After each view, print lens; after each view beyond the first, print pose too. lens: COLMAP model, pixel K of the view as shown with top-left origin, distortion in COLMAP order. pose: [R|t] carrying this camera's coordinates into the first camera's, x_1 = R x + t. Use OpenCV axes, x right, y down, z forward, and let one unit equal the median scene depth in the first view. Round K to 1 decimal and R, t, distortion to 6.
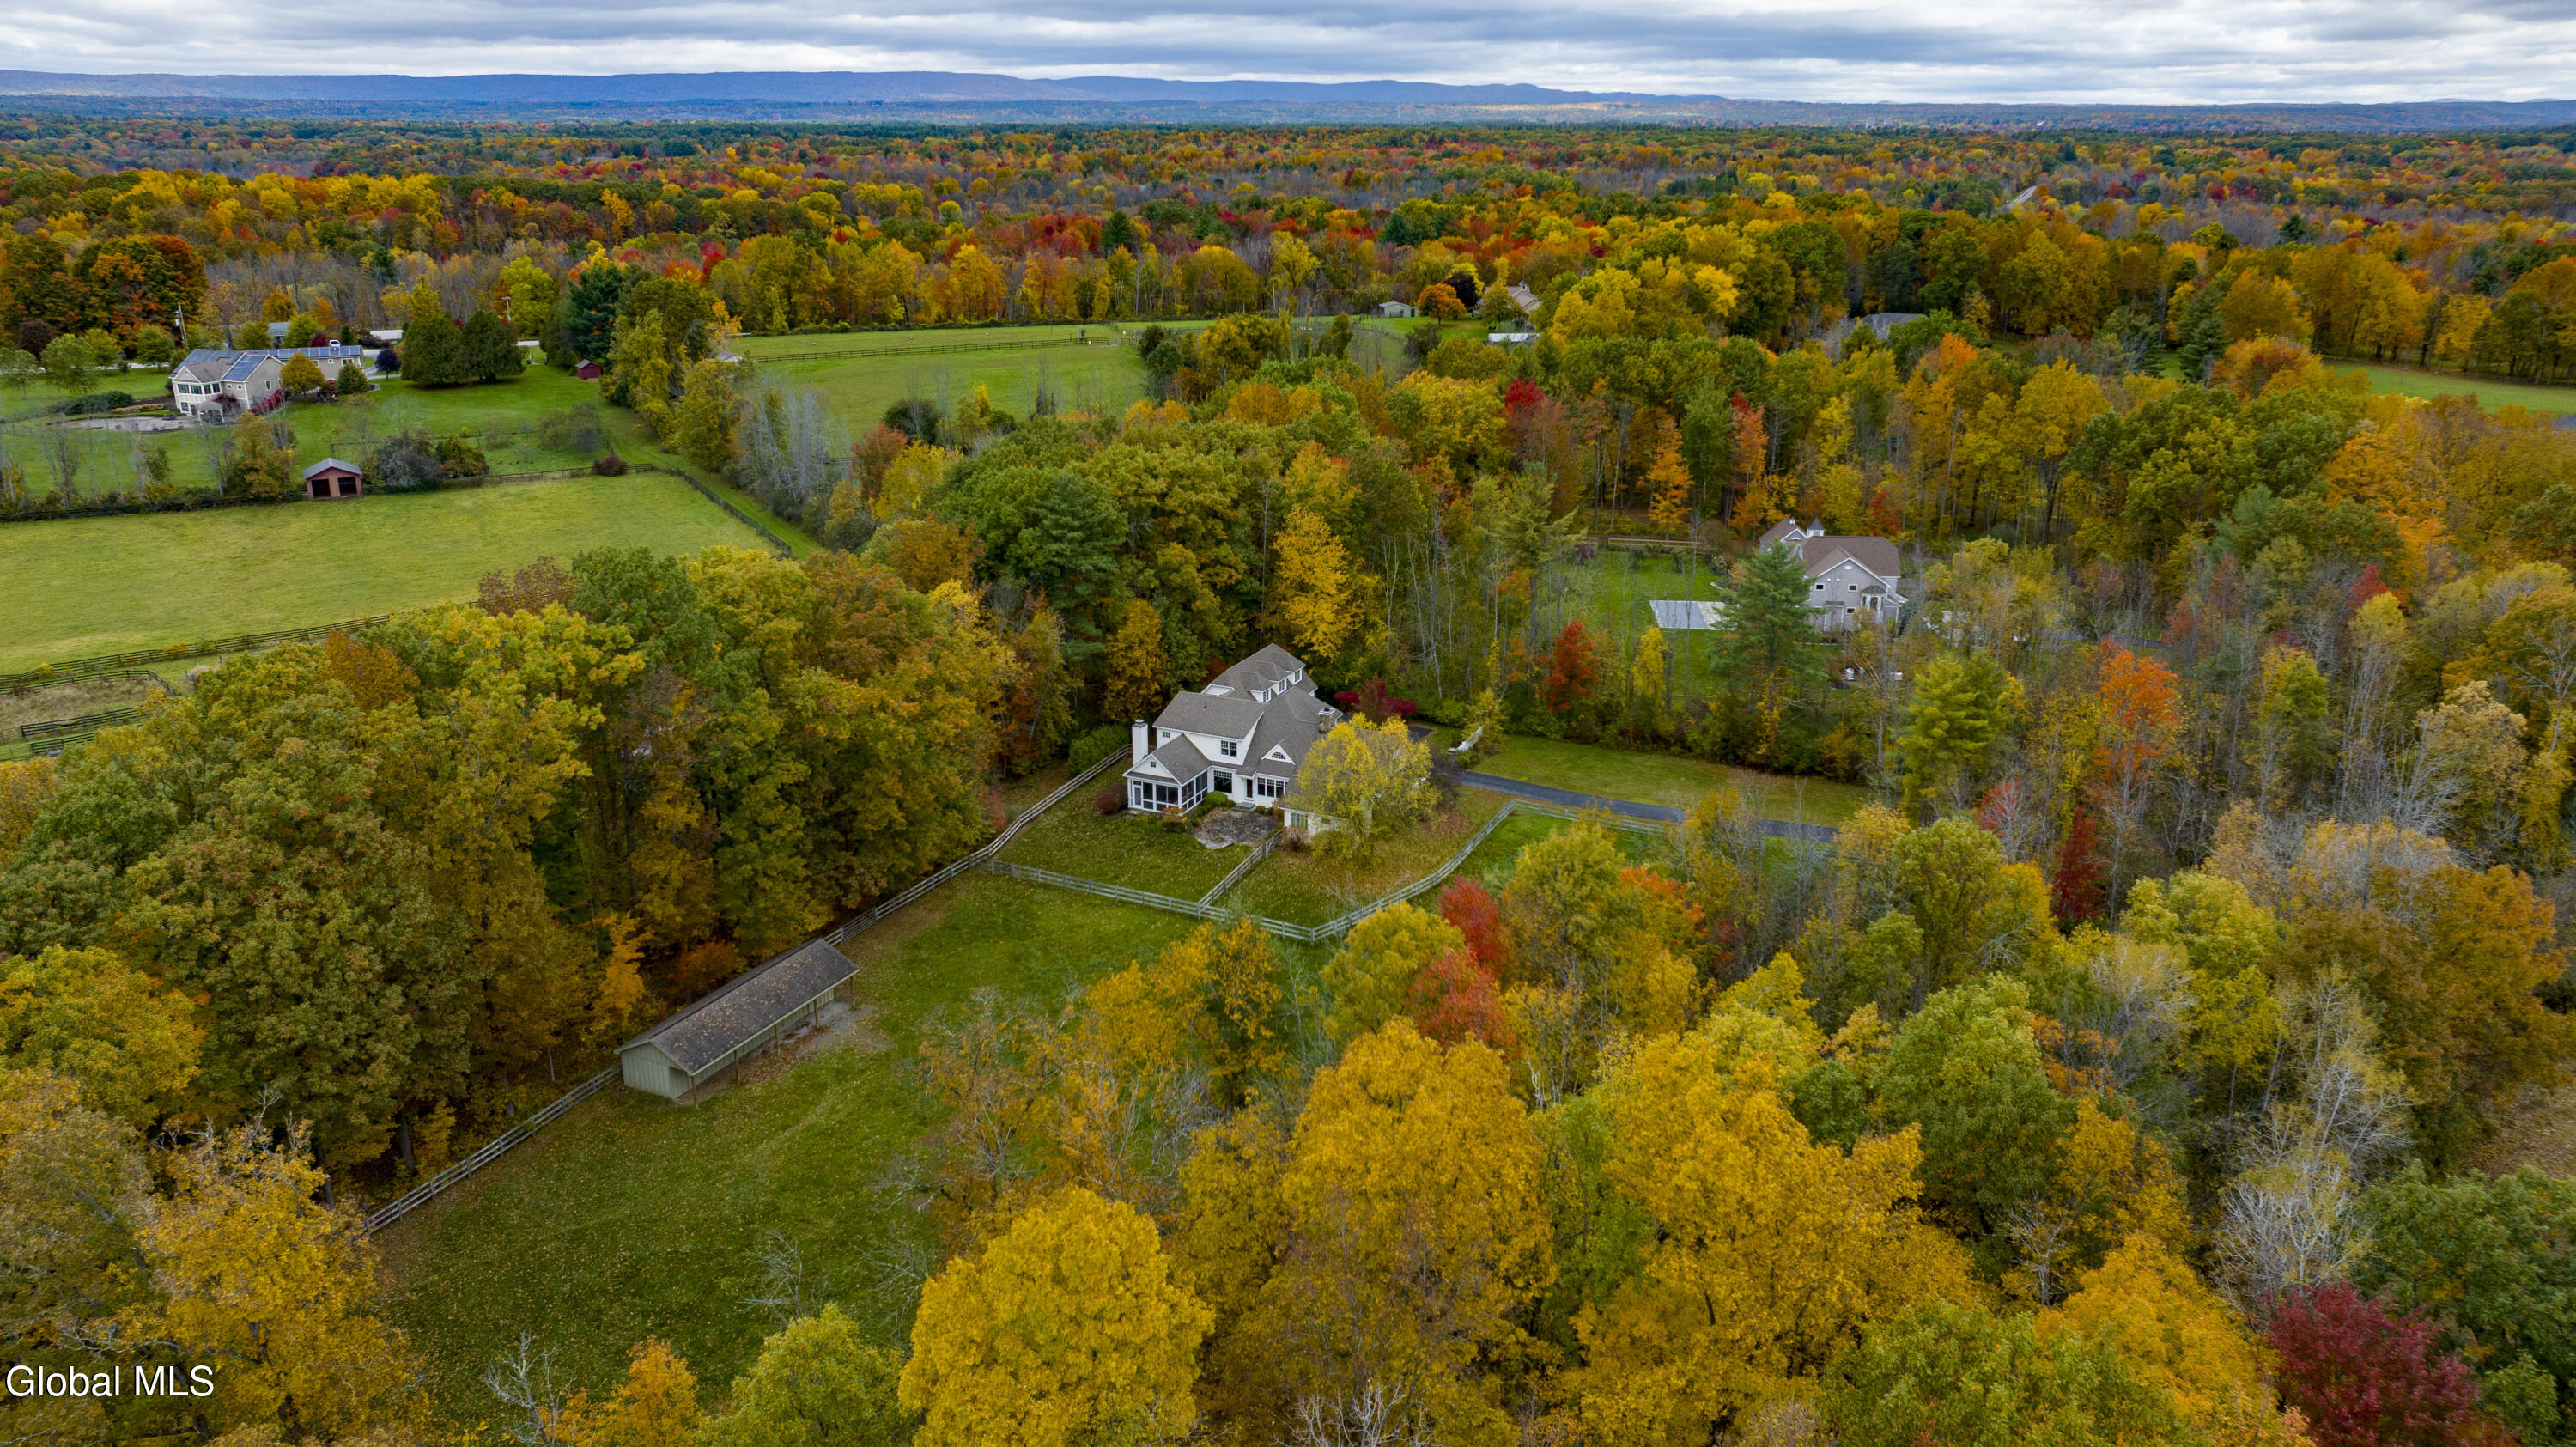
lens RADIAL K [[1801.0, 0, 1288.0], [0, 1801.0, 723.5], [0, 0, 1]] dist [-0.020063, -0.002202]
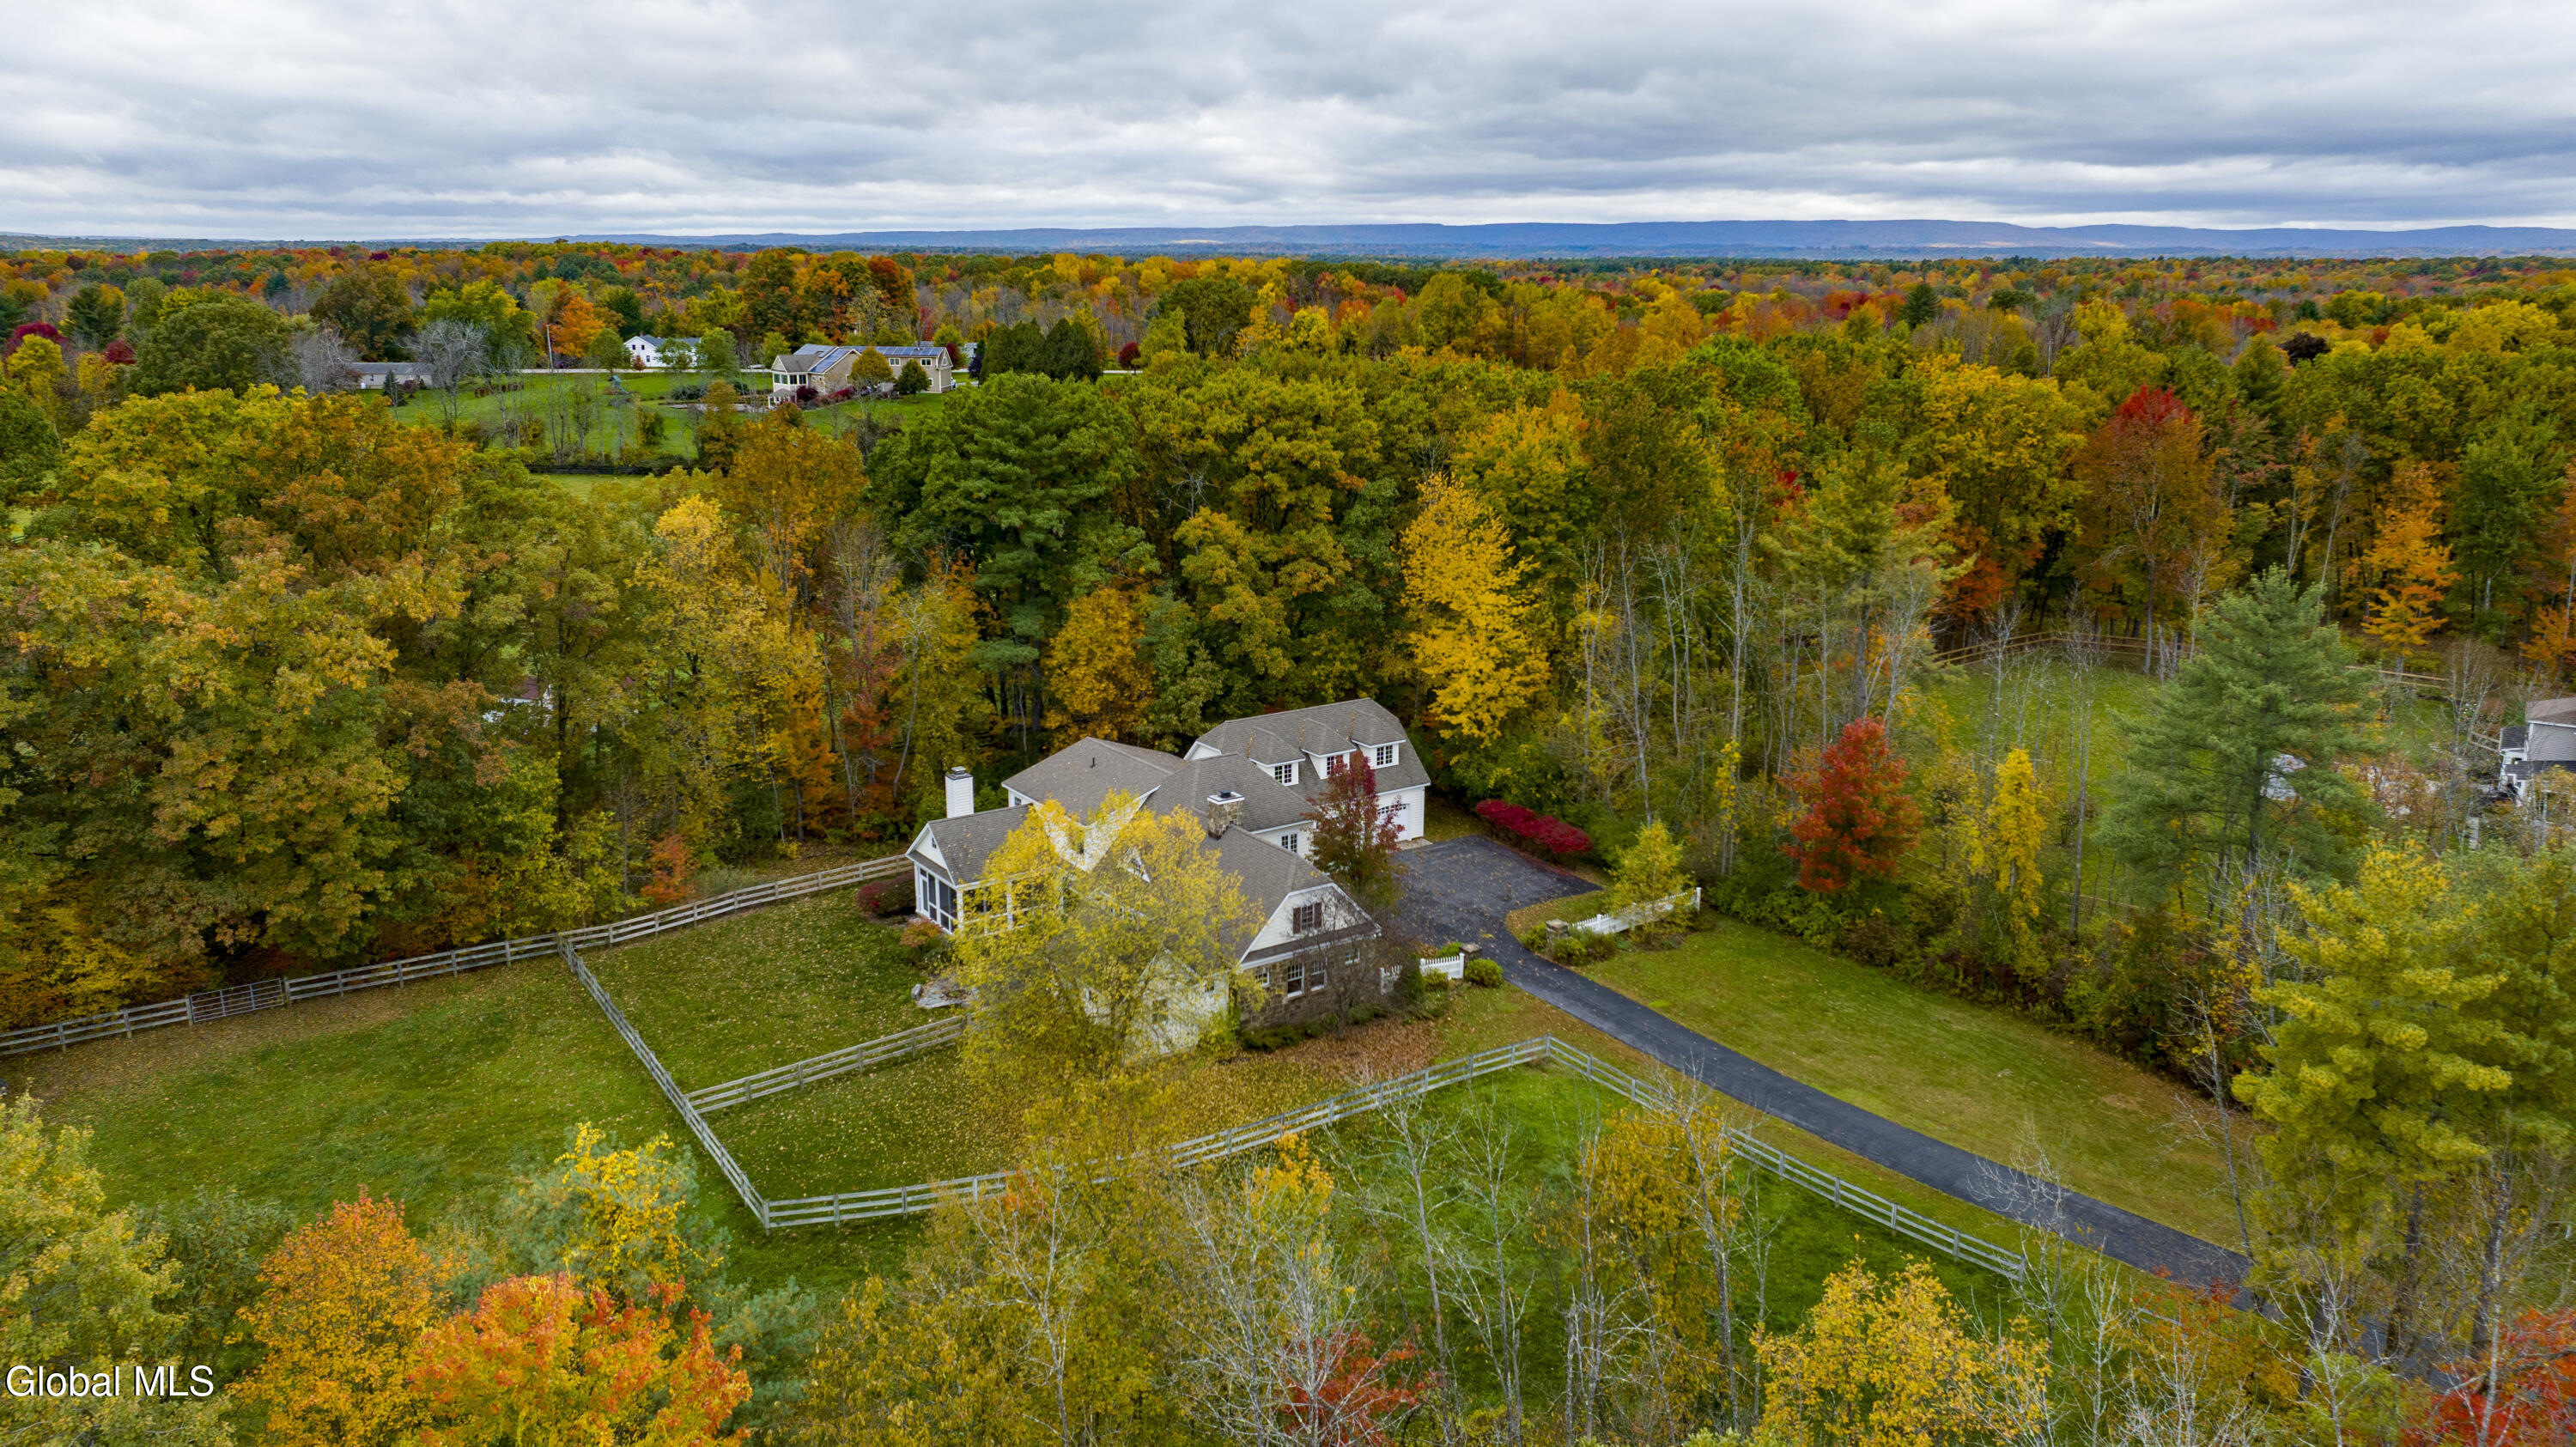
lens RADIAL K [[1801.0, 0, 1288.0], [0, 1801.0, 723.5], [0, 0, 1]] dist [-0.020063, -0.002202]
pose [[0.867799, 0.125671, -0.480761, 0.255508], [-0.162423, 0.986085, -0.035418, -0.011122], [0.469620, 0.108822, 0.876136, 0.474173]]
